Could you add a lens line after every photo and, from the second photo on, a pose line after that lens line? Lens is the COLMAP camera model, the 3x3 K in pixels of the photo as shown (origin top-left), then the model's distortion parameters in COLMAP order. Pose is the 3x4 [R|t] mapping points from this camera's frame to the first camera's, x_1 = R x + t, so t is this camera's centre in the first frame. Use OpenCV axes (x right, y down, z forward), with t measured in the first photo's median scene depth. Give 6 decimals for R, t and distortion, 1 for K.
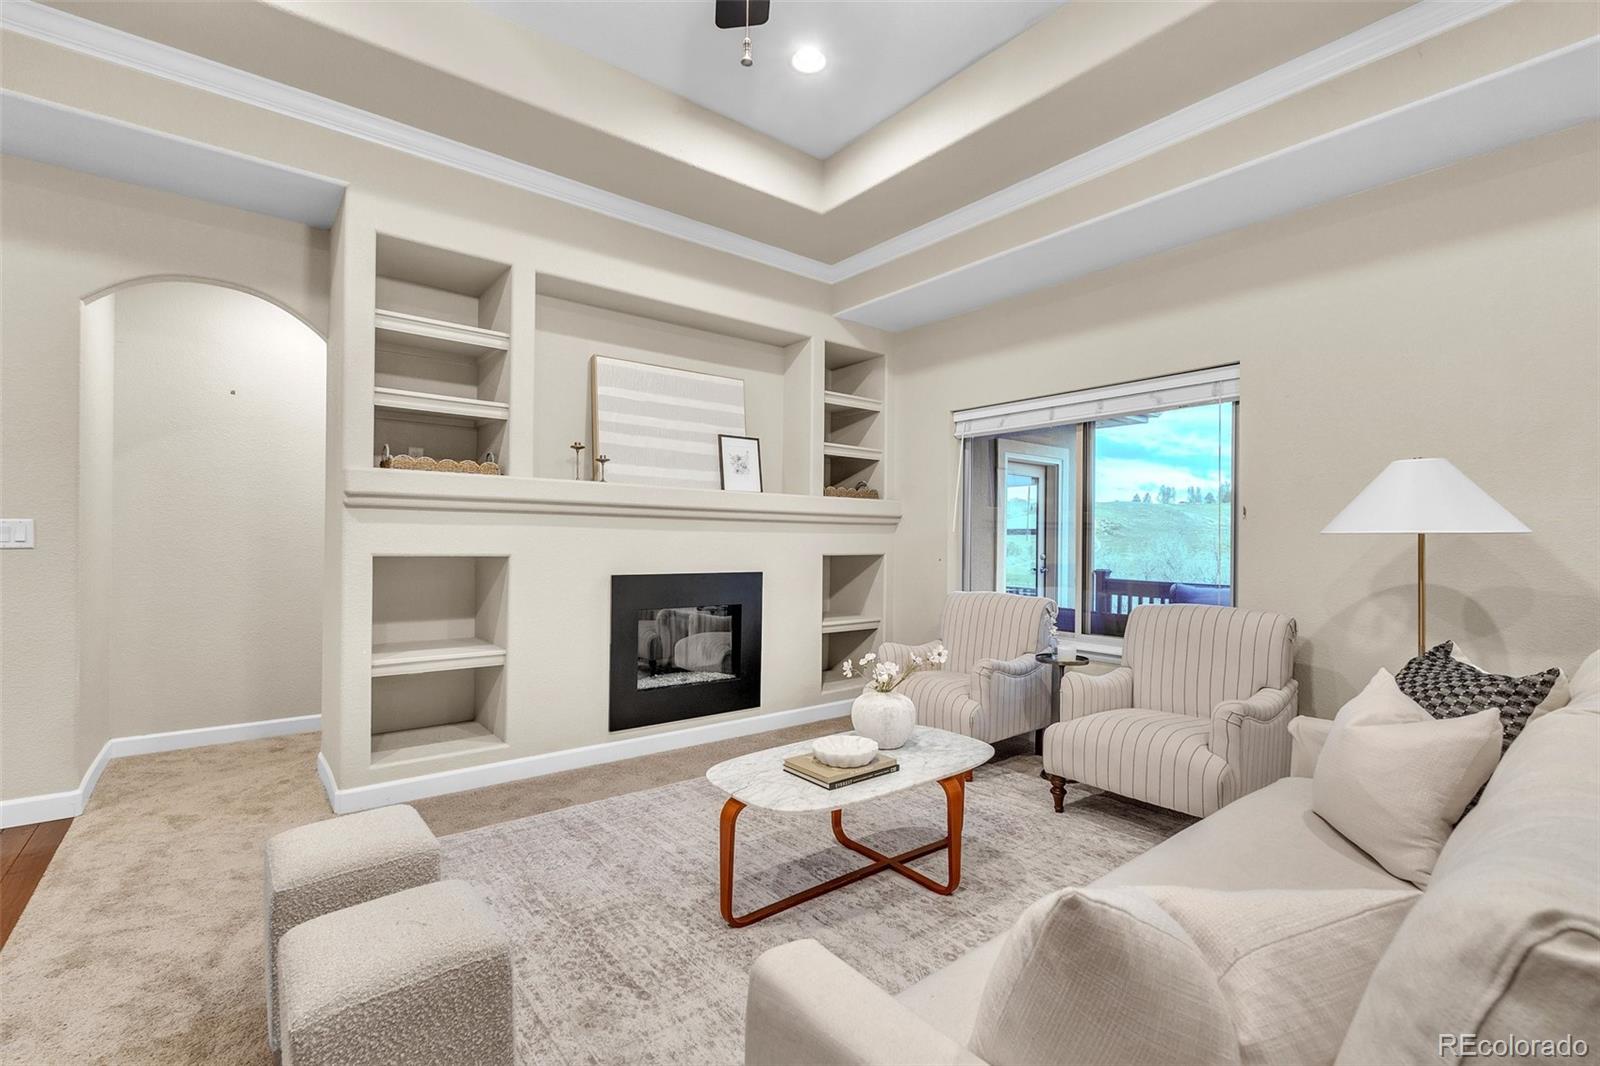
lens RADIAL K [[719.0, 0, 809.3], [0, 719.0, 535.6], [0, 0, 1]] dist [0.000043, 0.000537]
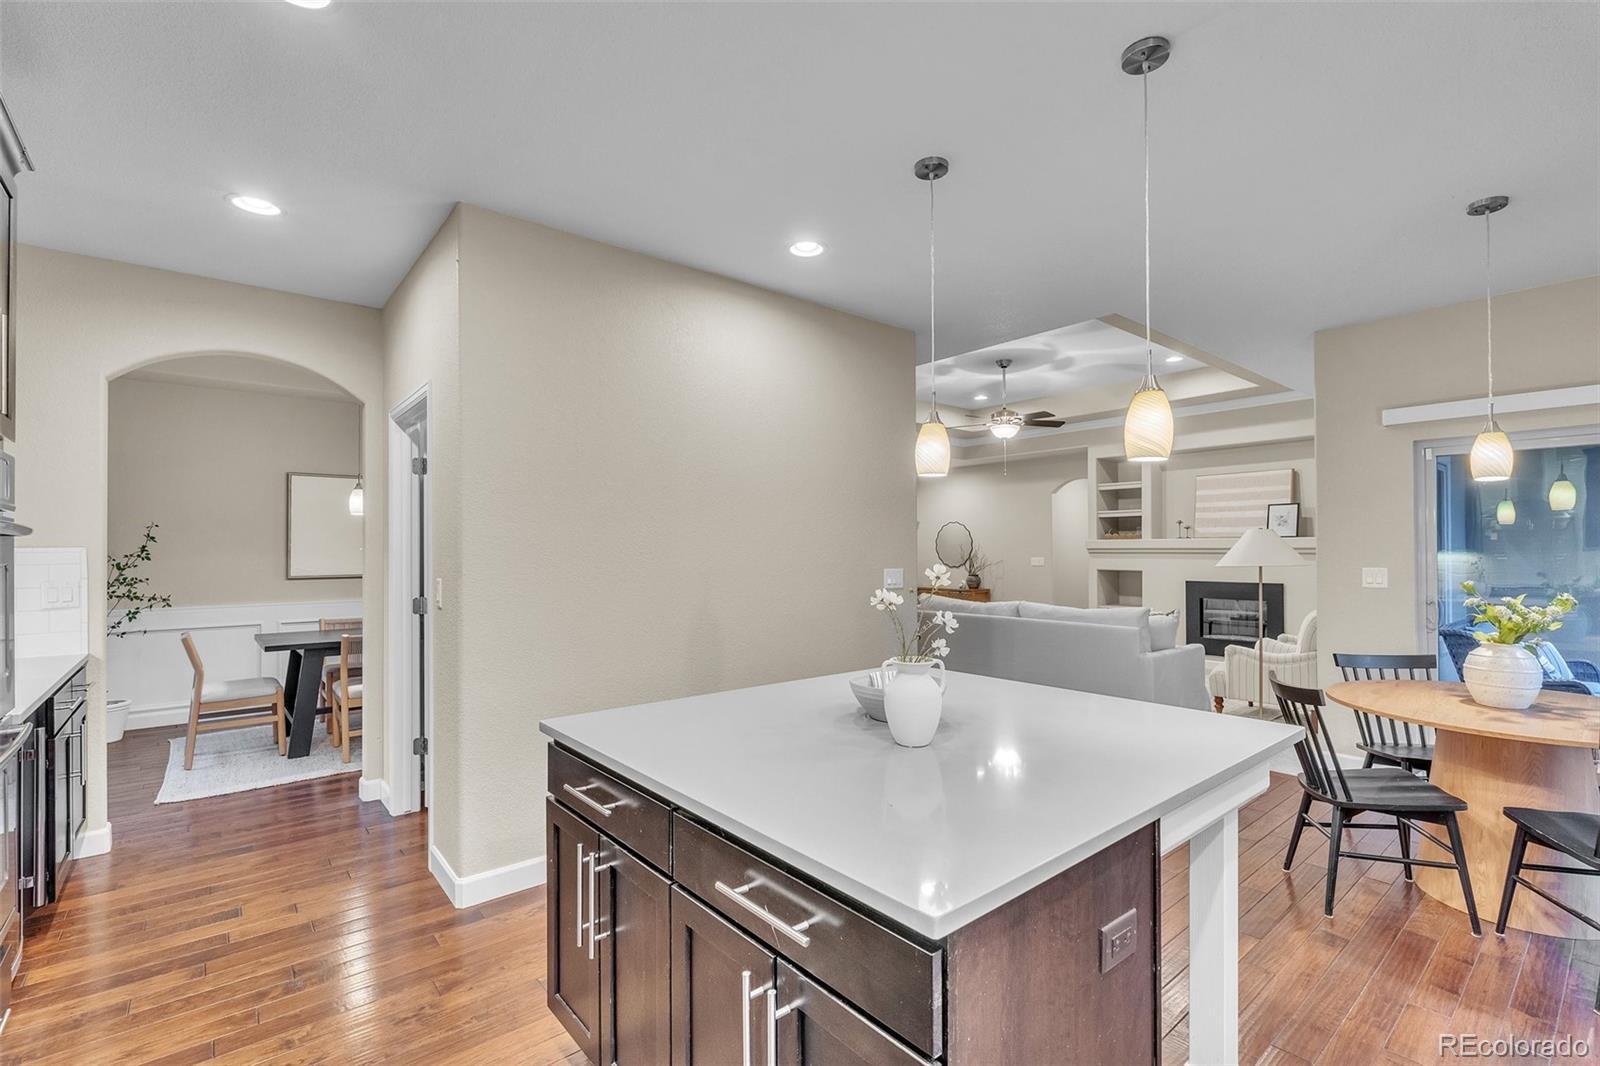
lens RADIAL K [[719.0, 0, 799.9], [0, 719.0, 546.8], [0, 0, 1]] dist [0.000043, 0.000537]
pose [[0.022729, -0.028035, -0.999349, 2.013375], [-0.001086, 0.999605, -0.028067, 0.015721], [0.999741, 0.001723, 0.022689, -0.229682]]
